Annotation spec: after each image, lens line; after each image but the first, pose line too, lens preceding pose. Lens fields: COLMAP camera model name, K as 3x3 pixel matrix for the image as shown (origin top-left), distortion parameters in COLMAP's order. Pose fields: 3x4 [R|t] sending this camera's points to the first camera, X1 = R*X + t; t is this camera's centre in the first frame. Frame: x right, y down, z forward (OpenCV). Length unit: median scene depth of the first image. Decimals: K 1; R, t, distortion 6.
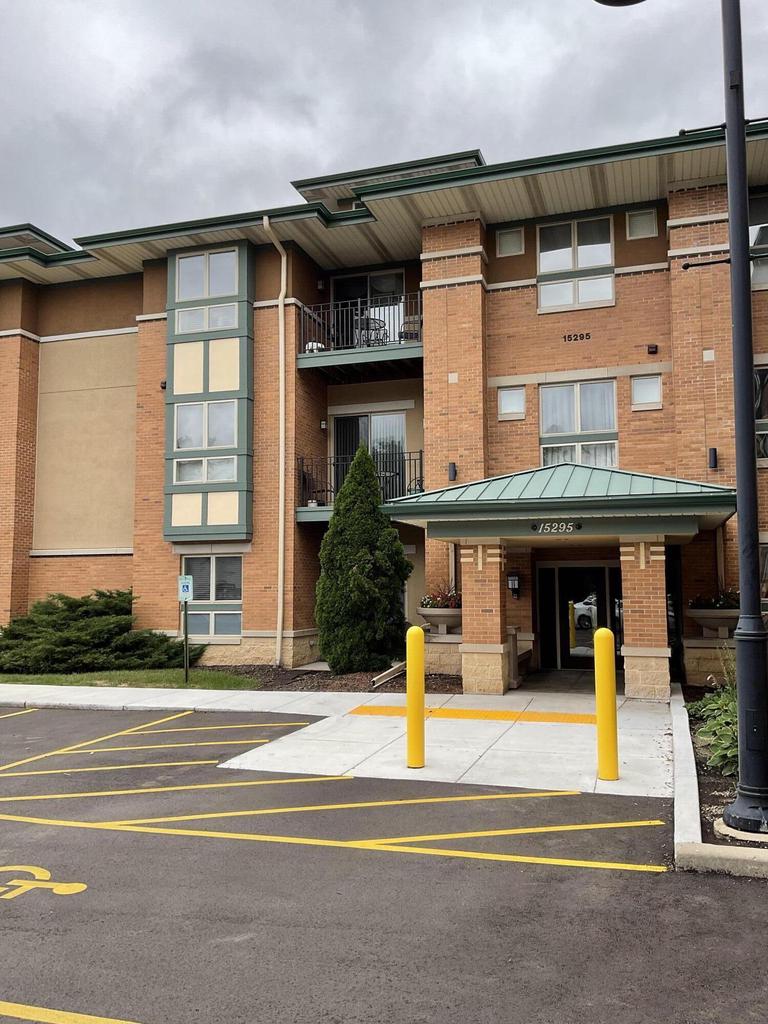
lens RADIAL K [[846.8, 0, 385.1], [0, 846.8, 509.0], [0, 0, 1]] dist [0.119687, -0.239621]
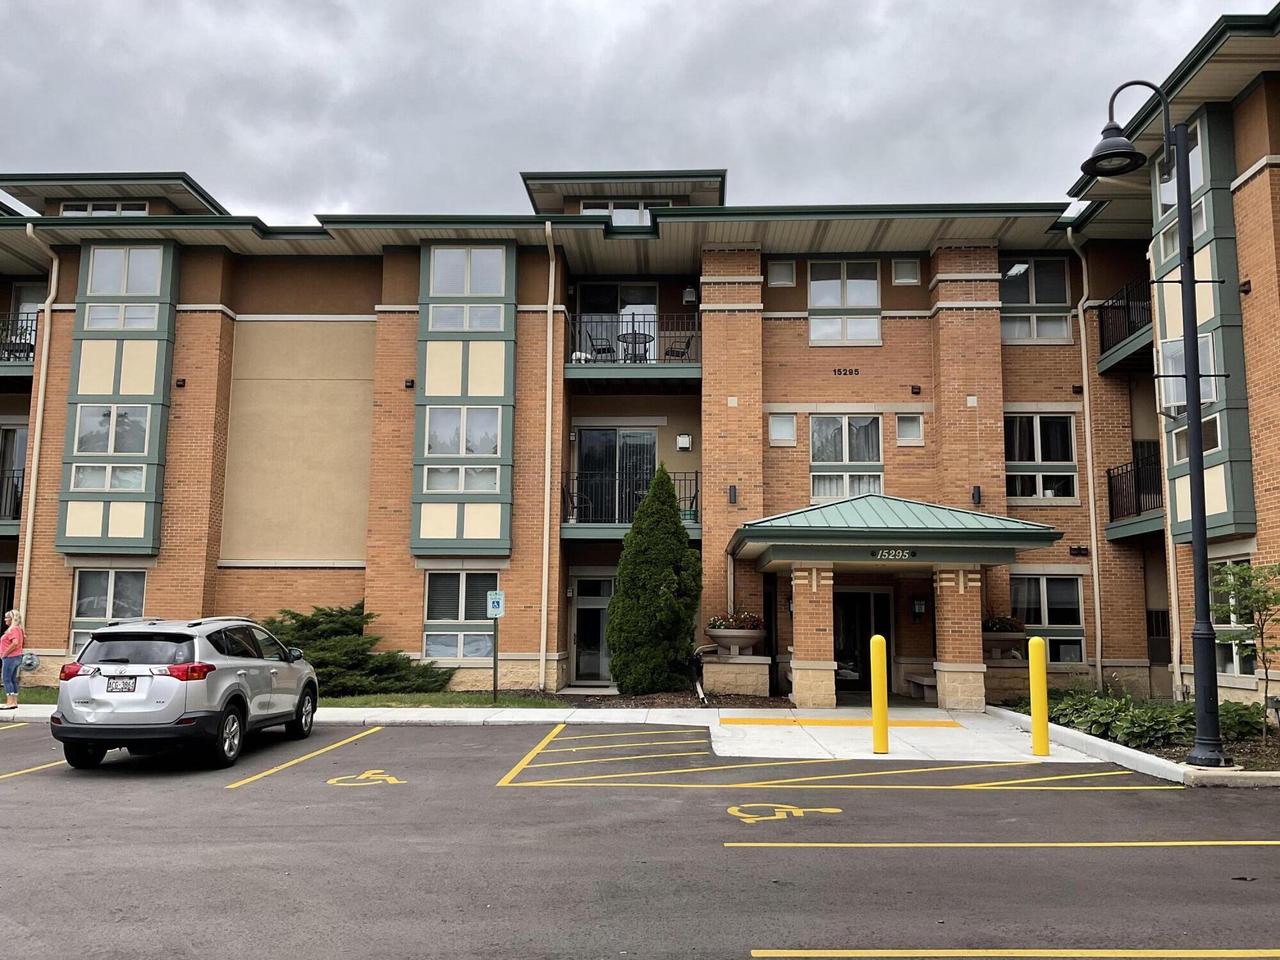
lens RADIAL K [[1058.5, 0, 640.0], [0, 1058.5, 480.0], [0, 0, 1]] dist [0.119687, -0.239621]
pose [[0.962802, 0.050567, 0.265434, -0.355281], [-0.039296, 0.998093, -0.047604, 0.003061], [-0.267335, 0.035403, 0.962953, -0.181564]]
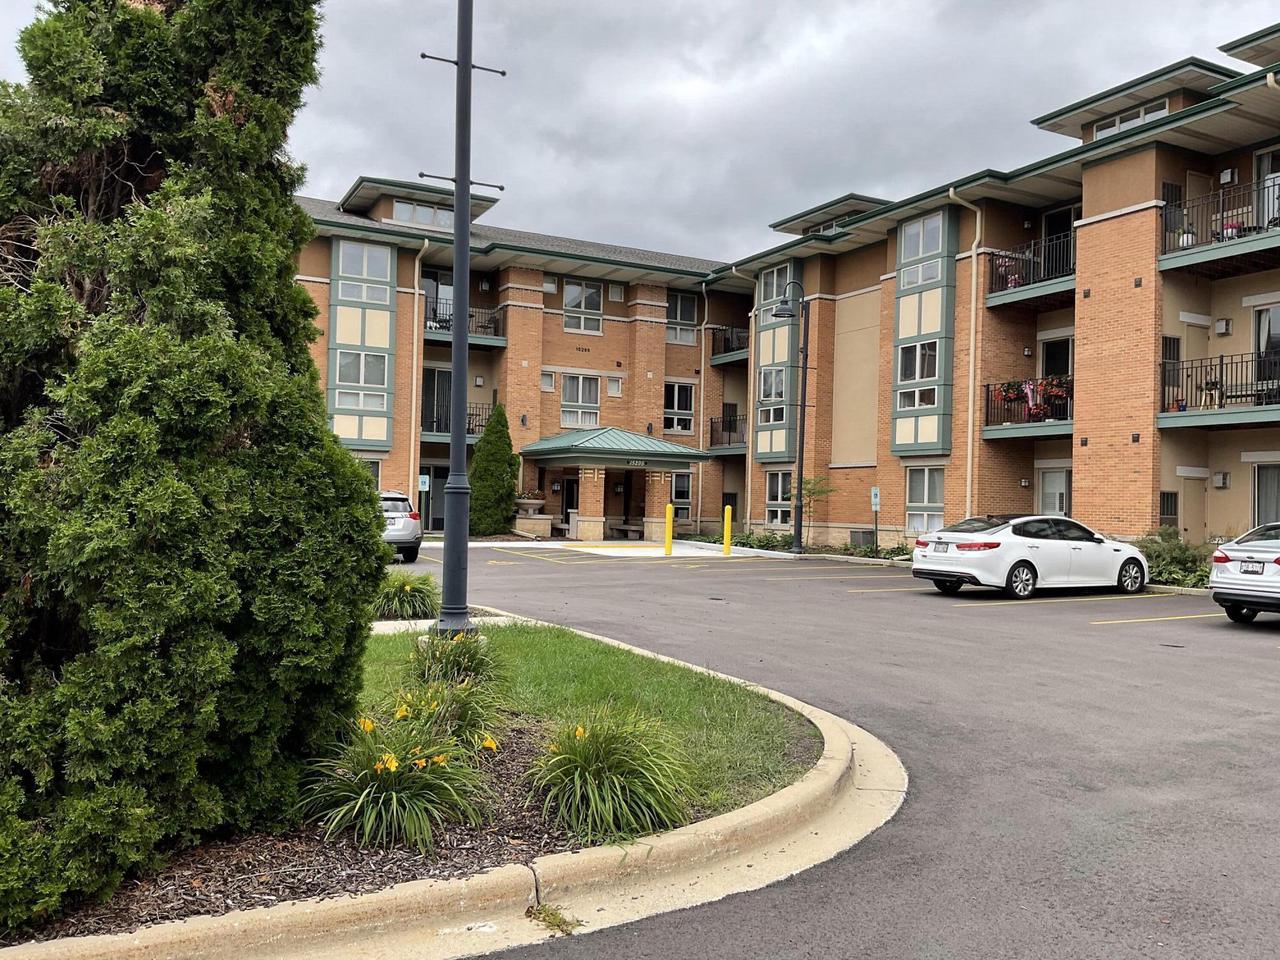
lens RADIAL K [[1058.5, 0, 640.0], [0, 1058.5, 480.0], [0, 0, 1]] dist [0.119687, -0.239621]
pose [[0.705785, 0.040927, 0.707243, -1.226264], [-0.097645, 0.994421, 0.039898, -0.031480], [-0.701665, -0.097218, 0.705844, -0.655670]]
